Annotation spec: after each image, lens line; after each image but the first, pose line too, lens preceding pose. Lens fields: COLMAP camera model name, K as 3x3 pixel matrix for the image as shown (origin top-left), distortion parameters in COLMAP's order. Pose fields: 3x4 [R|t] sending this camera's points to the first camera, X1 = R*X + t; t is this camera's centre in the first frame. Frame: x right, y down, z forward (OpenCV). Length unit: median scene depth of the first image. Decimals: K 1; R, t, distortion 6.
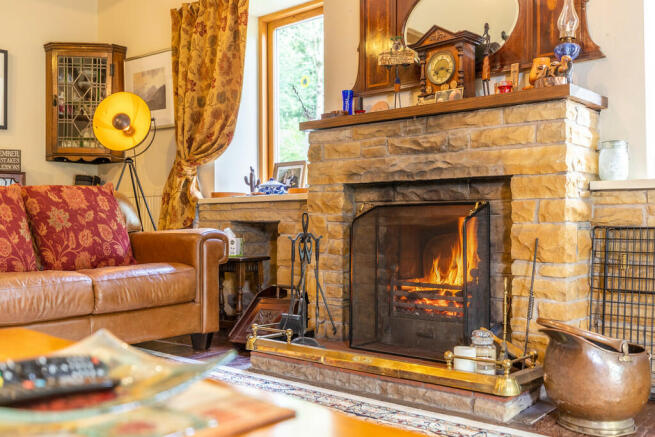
lens RADIAL K [[654.9, 0, 327.5], [0, 654.9, 218.5], [0, 0, 1]] dist [-0.000043, 0.003313]
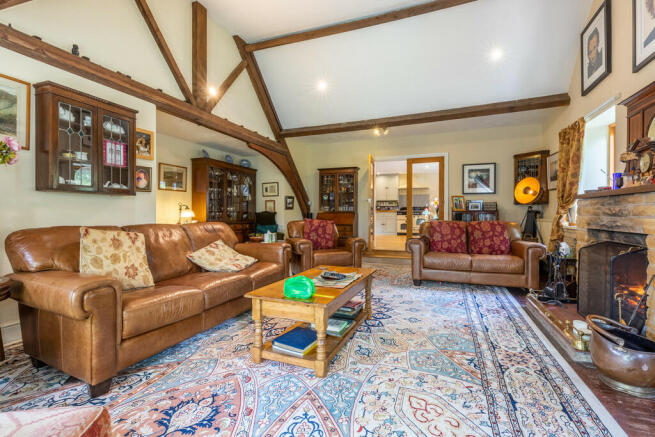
lens RADIAL K [[302.3, 0, 327.6], [0, 302.3, 213.2], [0, 0, 1]] dist [-0.000346, 0.000225]
pose [[0.348094, 0.006246, -0.937439, 0.552734], [0.000152, 0.999977, 0.006719, -0.096216], [0.937460, -0.002481, 0.348085, -0.025243]]
